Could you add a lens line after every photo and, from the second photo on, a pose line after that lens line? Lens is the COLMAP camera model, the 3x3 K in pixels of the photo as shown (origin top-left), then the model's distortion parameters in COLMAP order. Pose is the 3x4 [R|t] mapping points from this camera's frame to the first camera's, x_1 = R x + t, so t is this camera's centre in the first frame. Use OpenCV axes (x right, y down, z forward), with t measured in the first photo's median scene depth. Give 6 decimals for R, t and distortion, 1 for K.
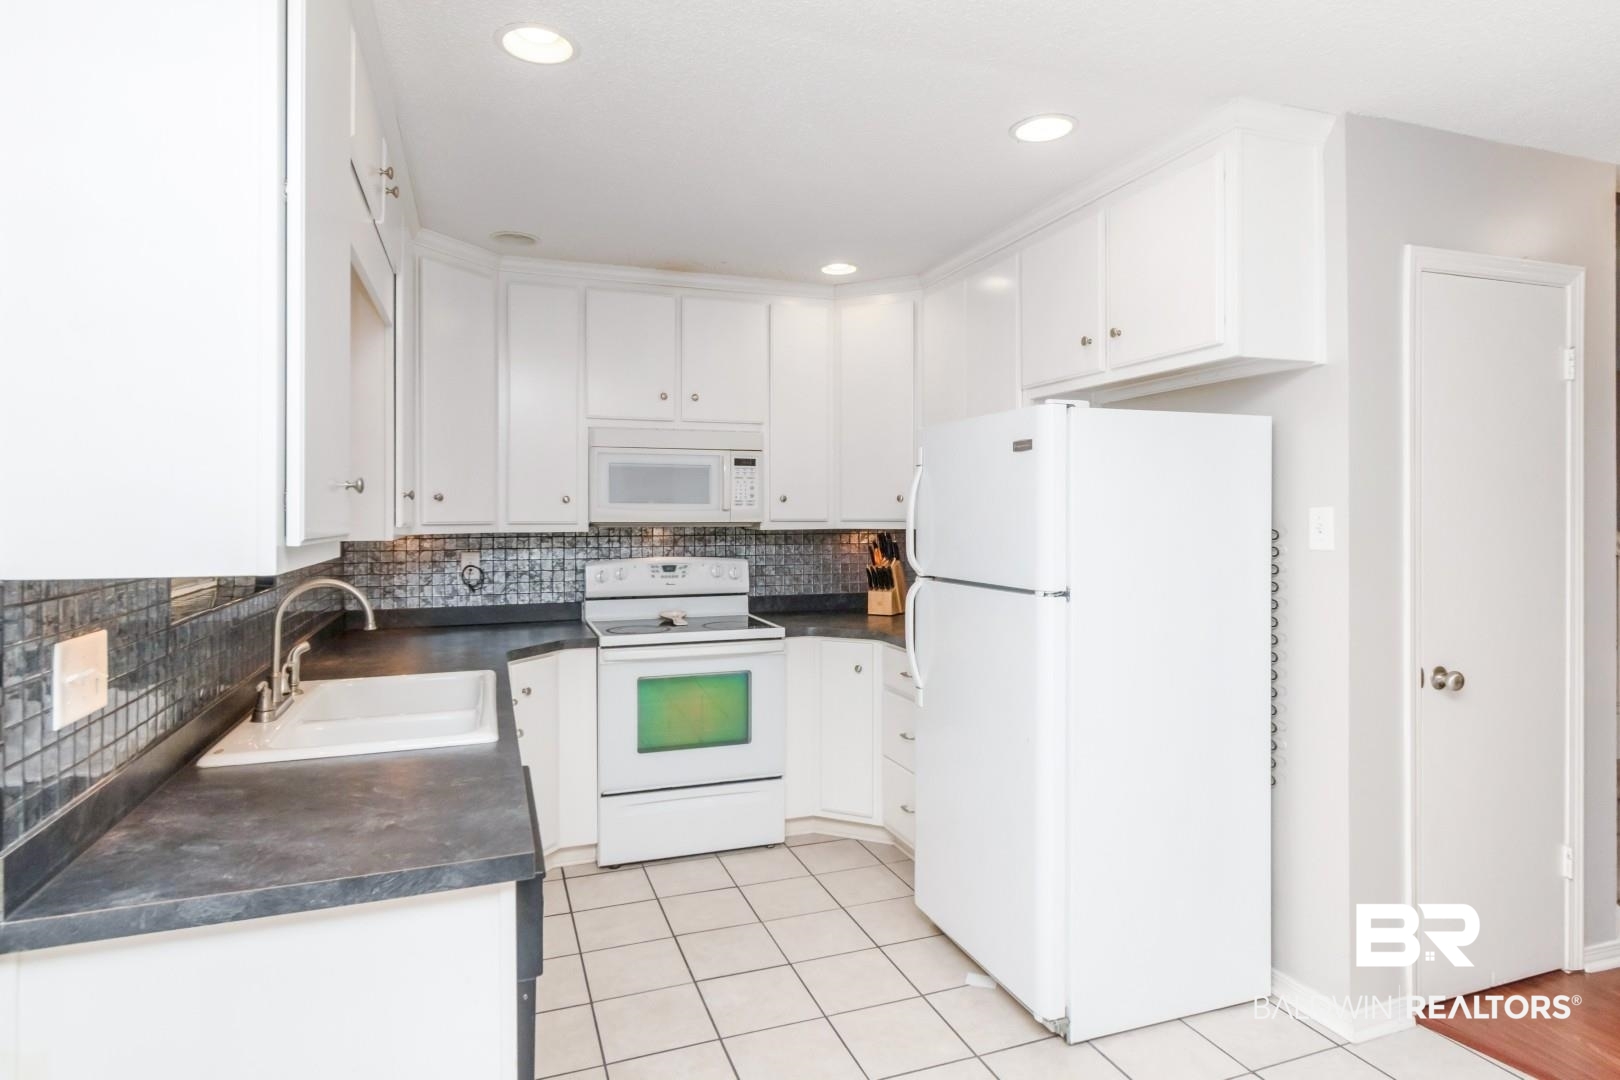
lens RADIAL K [[880.1, 0, 809.5], [0, 880.1, 492.5], [0, 0, 1]] dist [0.000341, 0.000492]
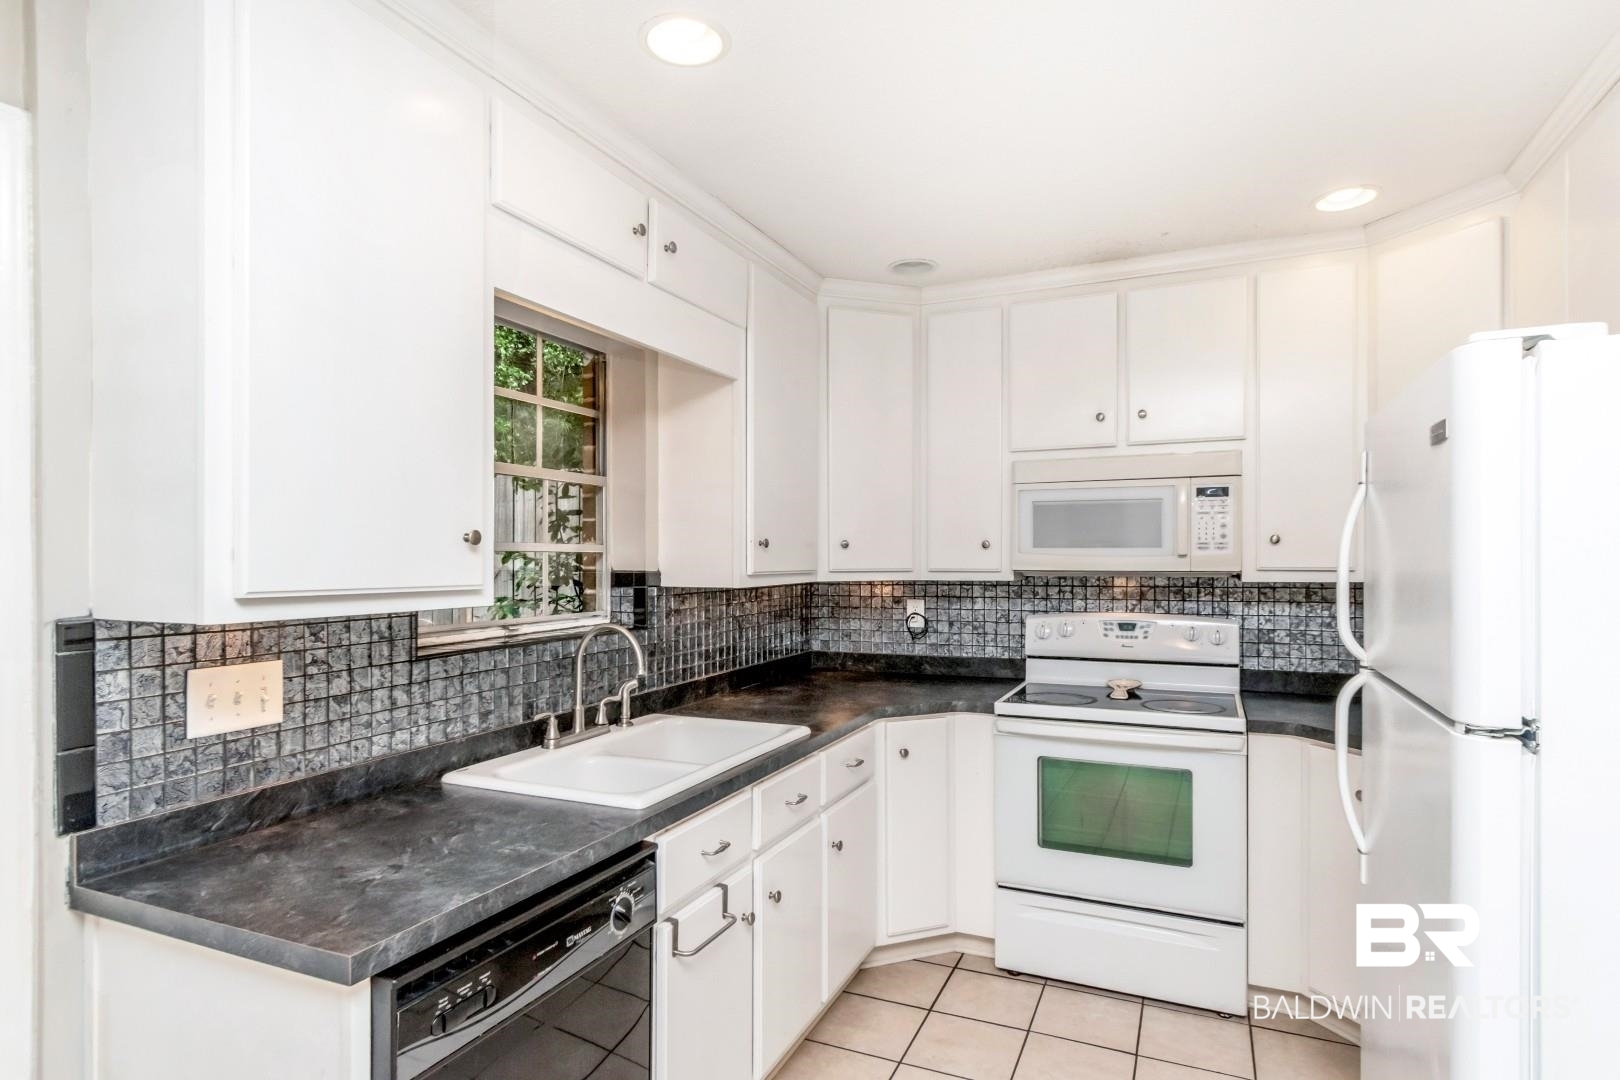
lens RADIAL K [[863.1, 0, 810.0], [0, 863.1, 540.0], [0, 0, 1]] dist [-0.000885, 0.000691]
pose [[0.713870, -0.015640, -0.700104, 0.200716], [0.019415, 0.999808, -0.002539, 0.001894], [0.700009, -0.011780, 0.714036, 0.231025]]
